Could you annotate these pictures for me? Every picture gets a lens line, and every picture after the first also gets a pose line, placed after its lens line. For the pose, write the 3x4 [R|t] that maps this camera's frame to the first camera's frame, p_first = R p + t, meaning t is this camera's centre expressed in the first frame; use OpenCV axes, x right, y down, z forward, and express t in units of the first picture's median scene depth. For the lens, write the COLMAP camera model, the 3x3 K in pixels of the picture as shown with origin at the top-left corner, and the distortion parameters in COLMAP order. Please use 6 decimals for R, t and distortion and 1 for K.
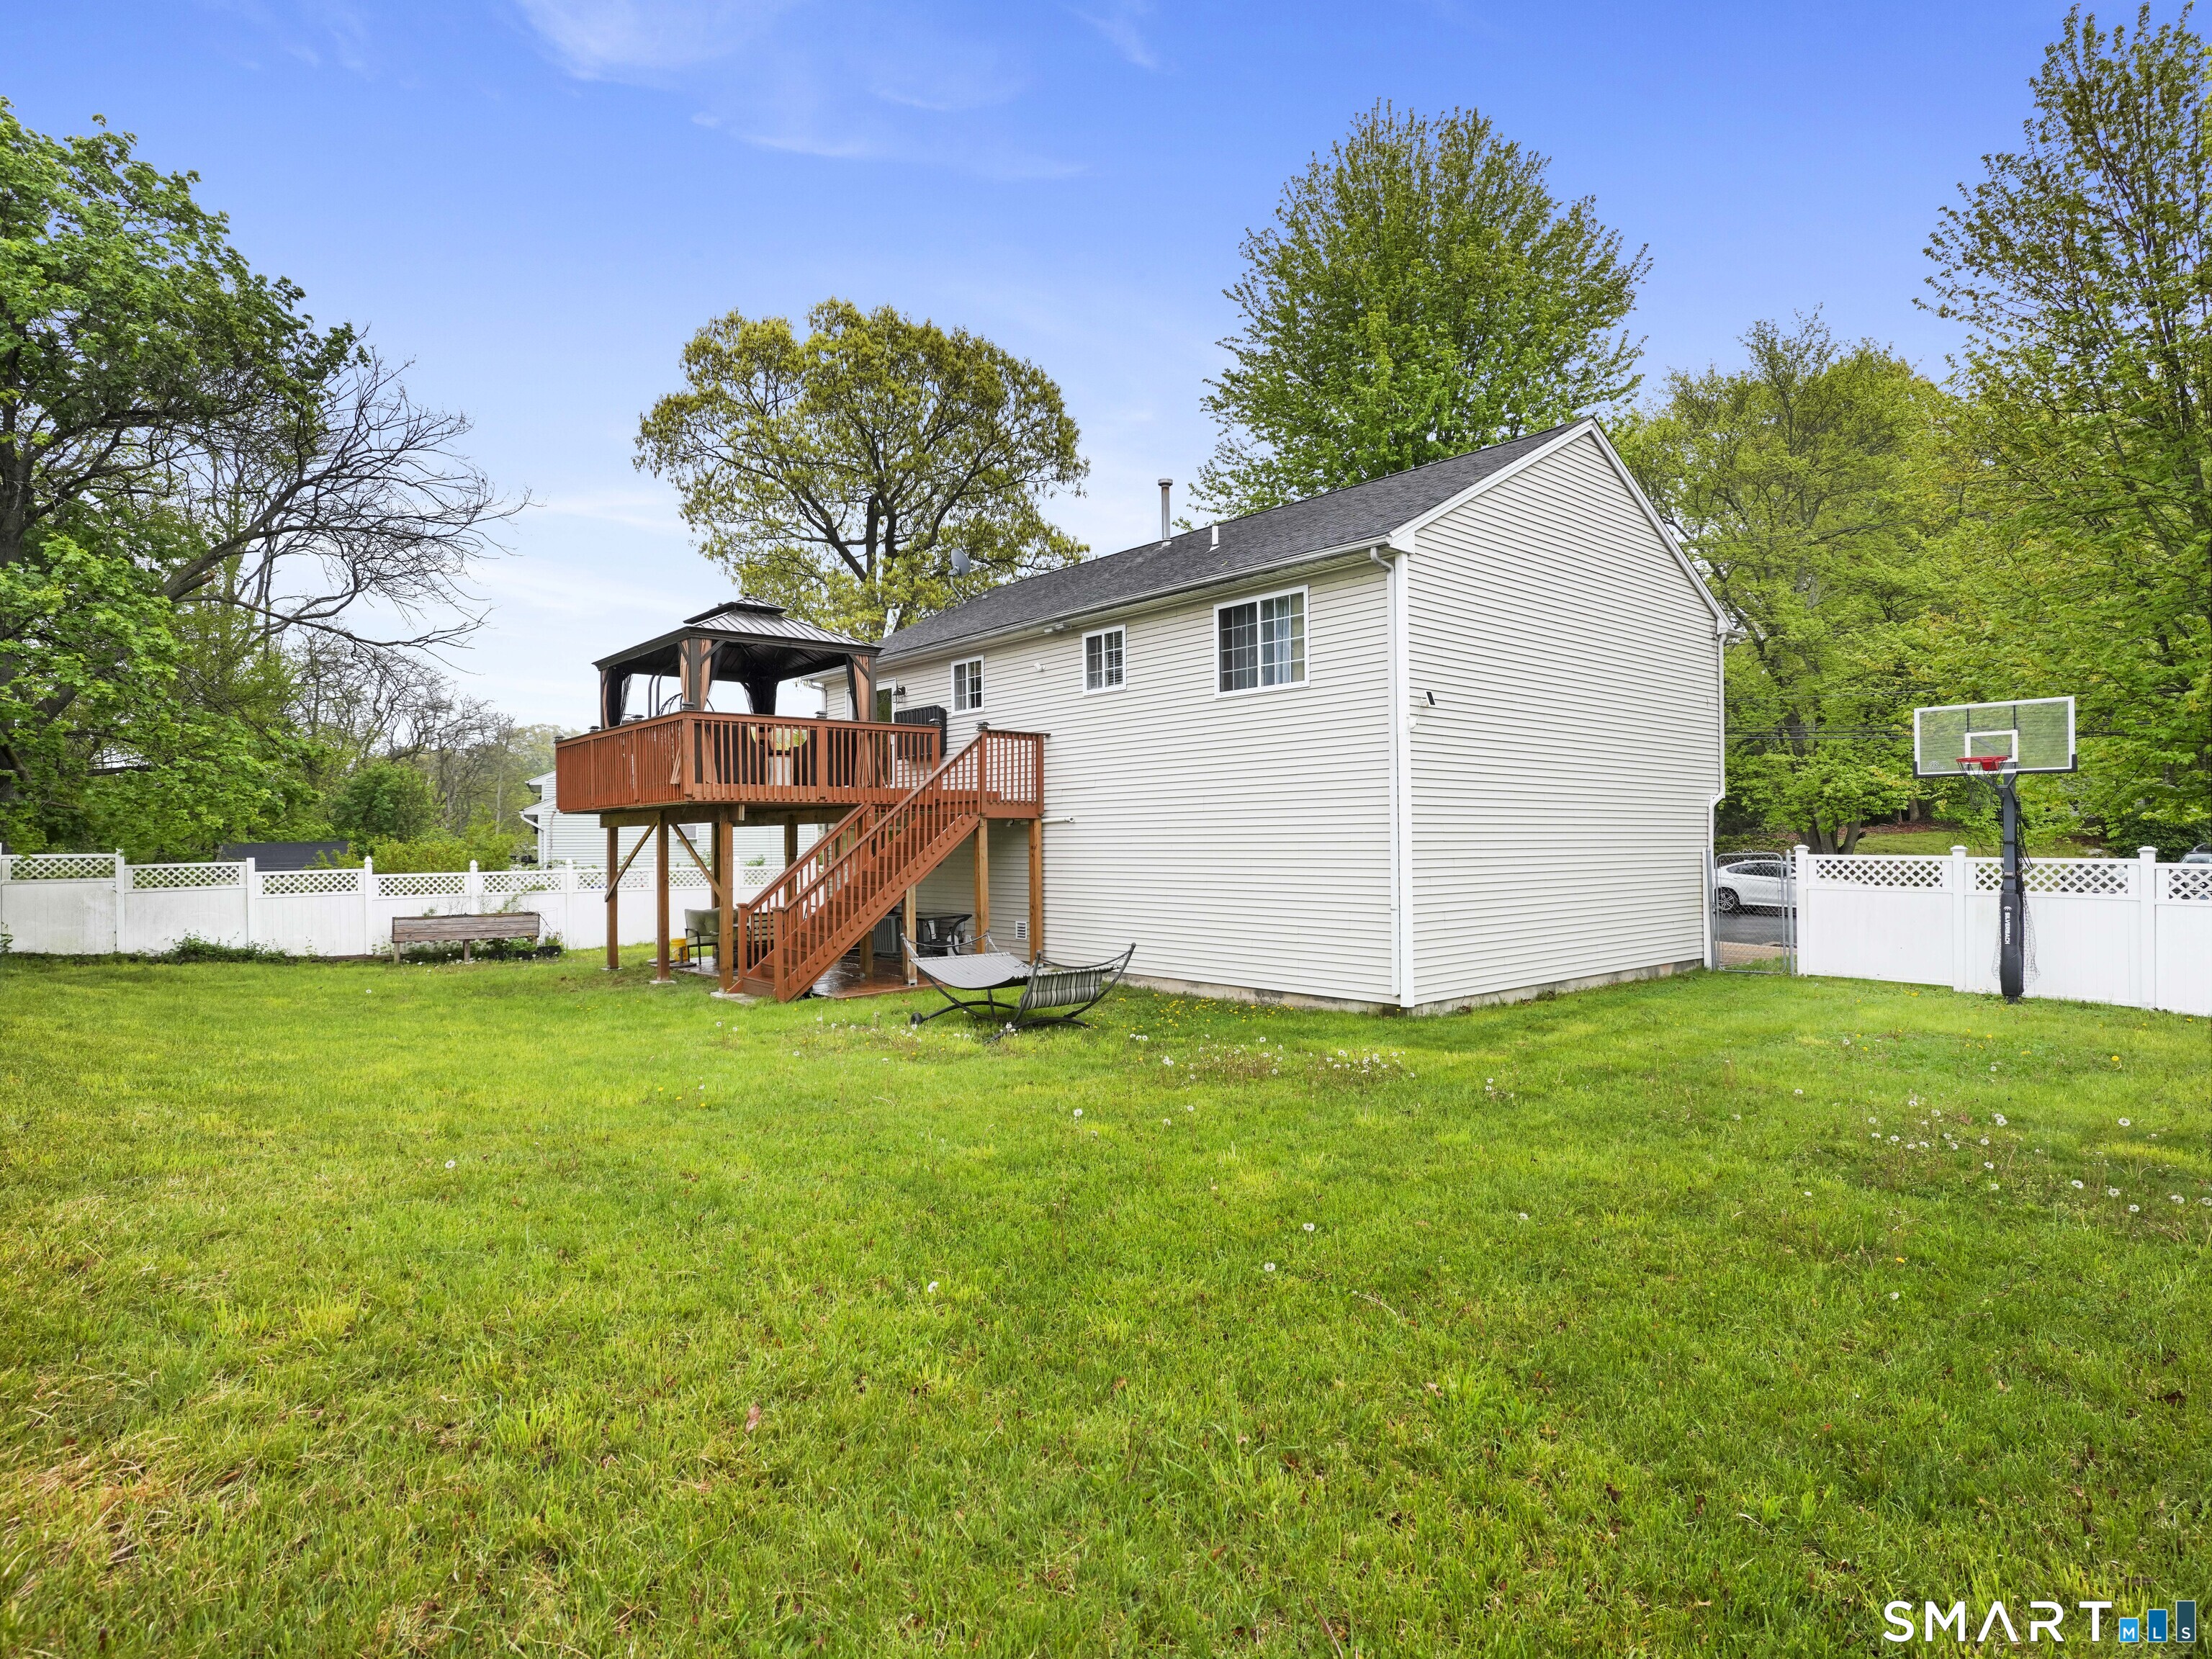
lens RADIAL K [[1197.9, 0, 1101.1], [0, 1197.9, 830.6], [0, 0, 1]] dist [-0.001631, 0.008361]
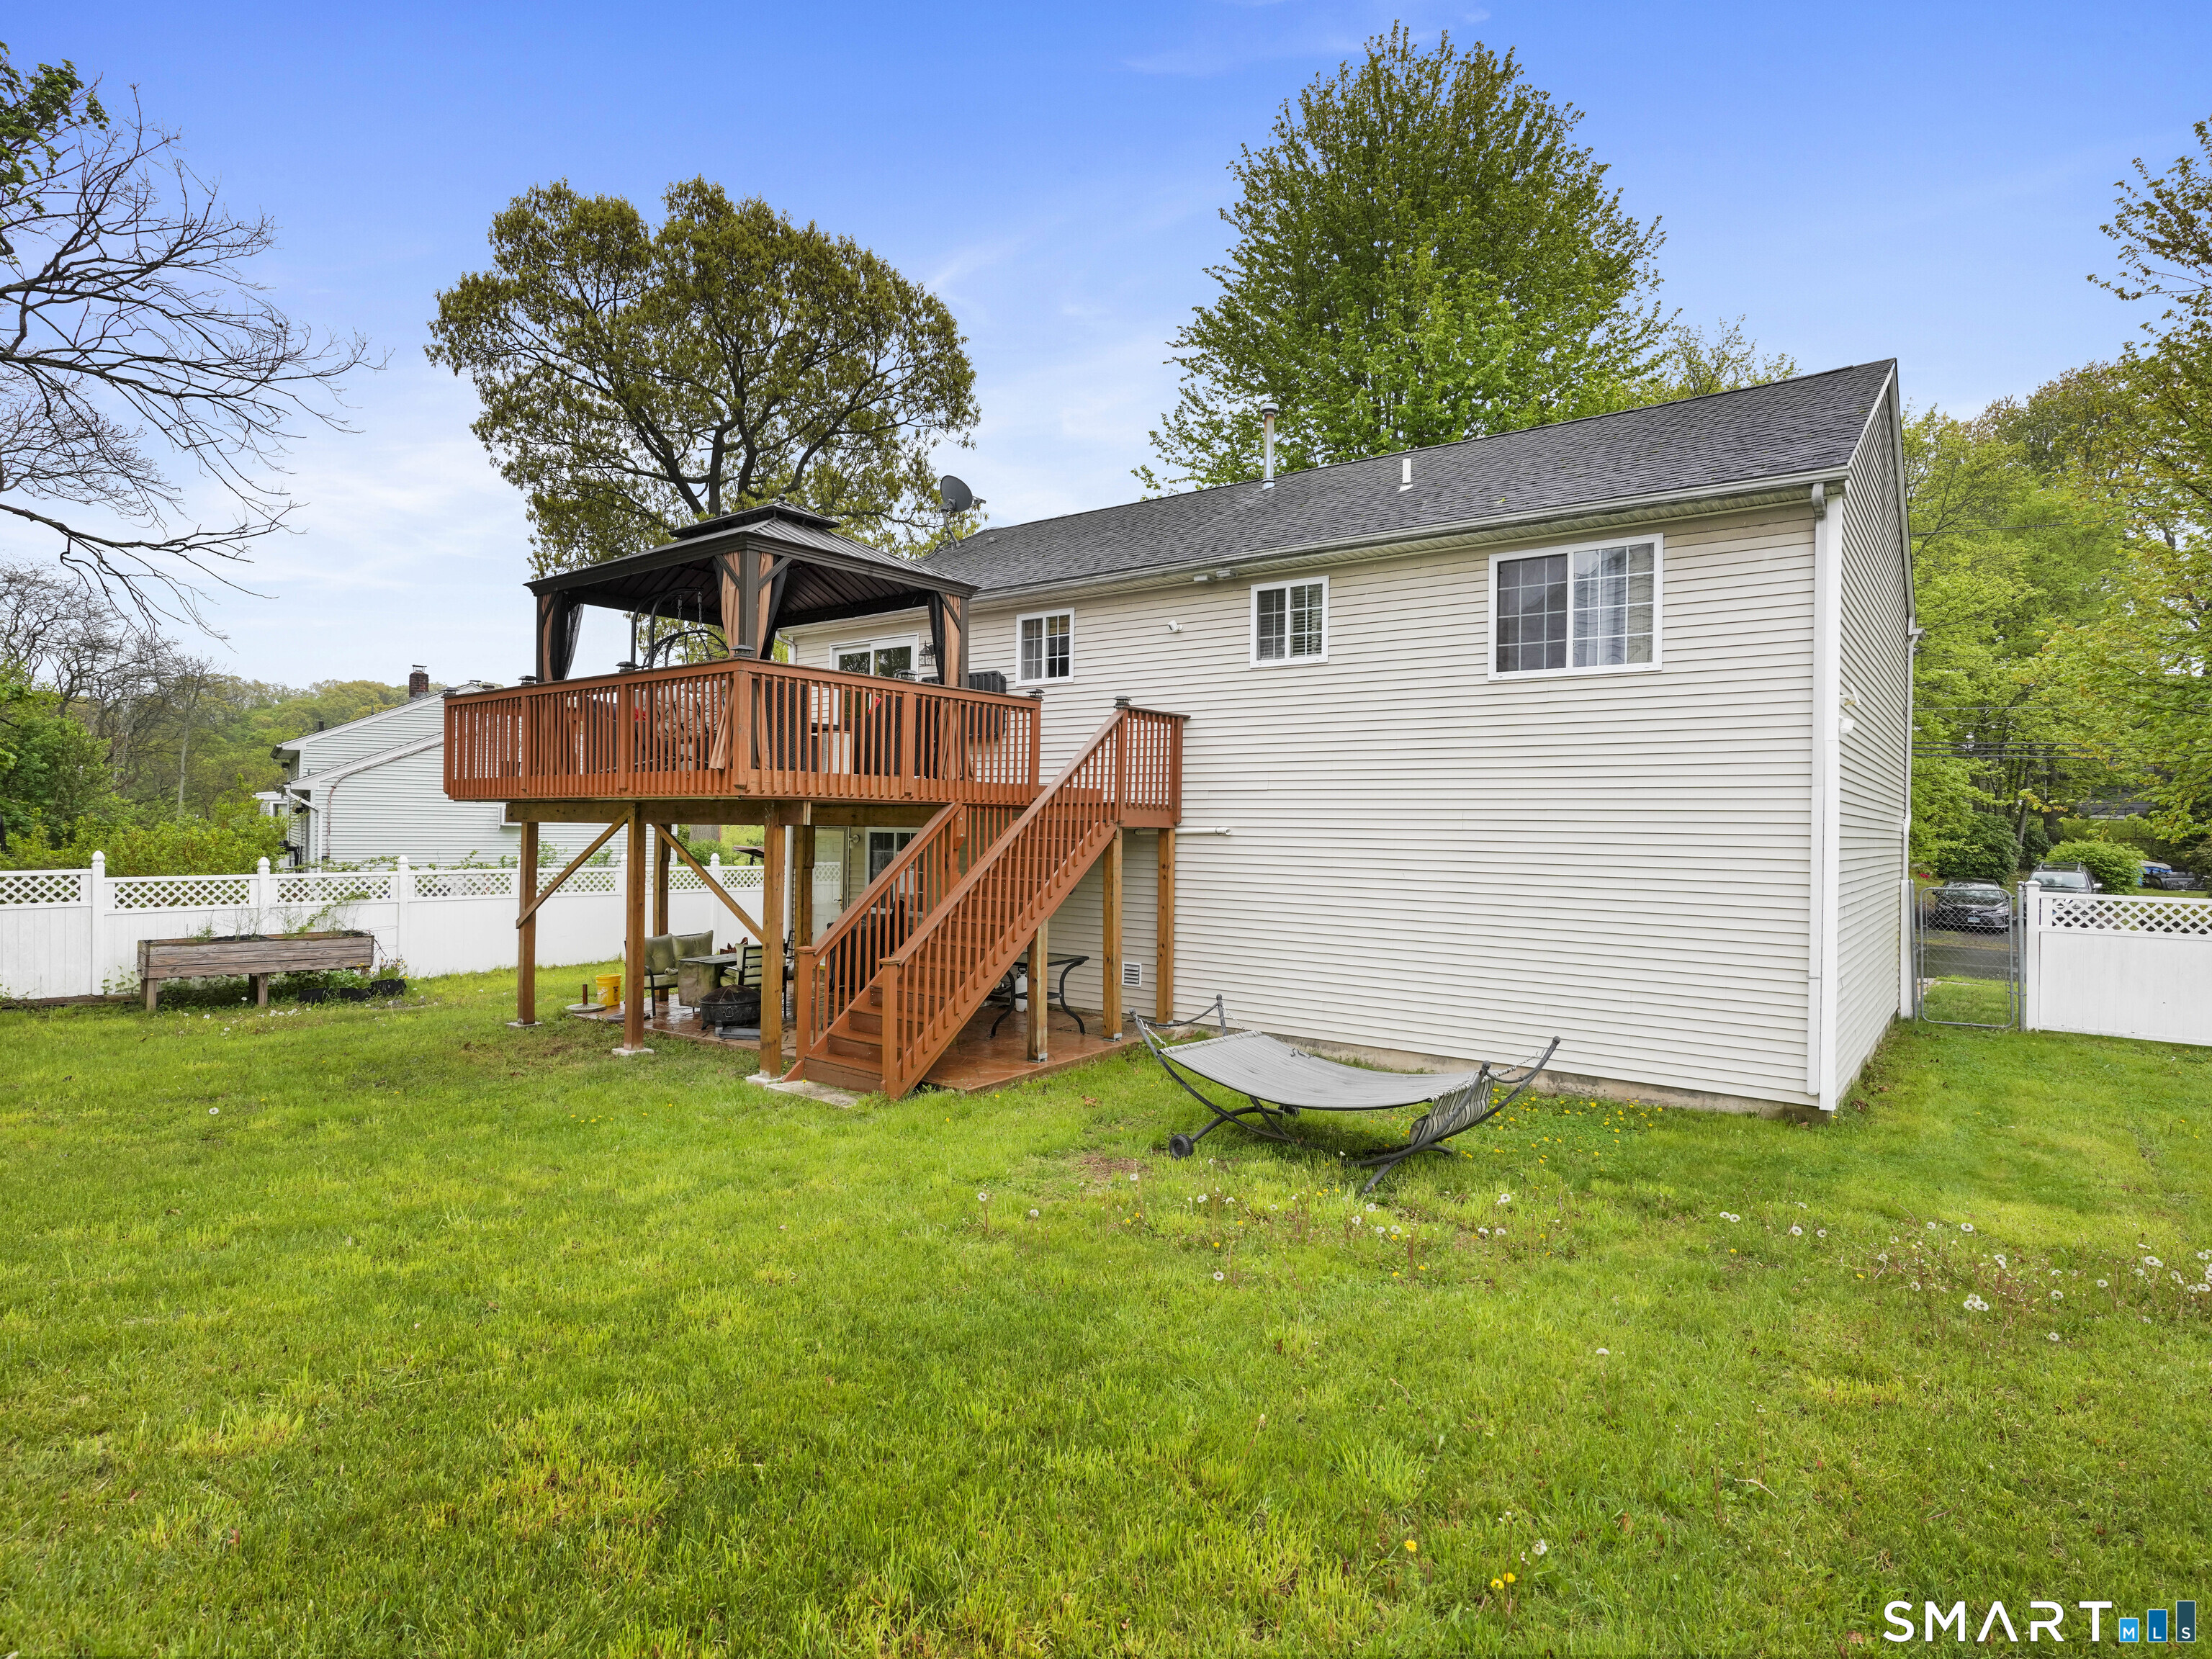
lens RADIAL K [[1197.9, 0, 1114.0], [0, 1197.9, 830.4], [0, 0, 1]] dist [-0.001631, 0.008361]
pose [[0.977328, 0.023601, 0.210411, -0.193830], [-0.026141, 0.999615, 0.009301, -0.011701], [-0.210111, -0.014591, 0.977569, 0.213098]]
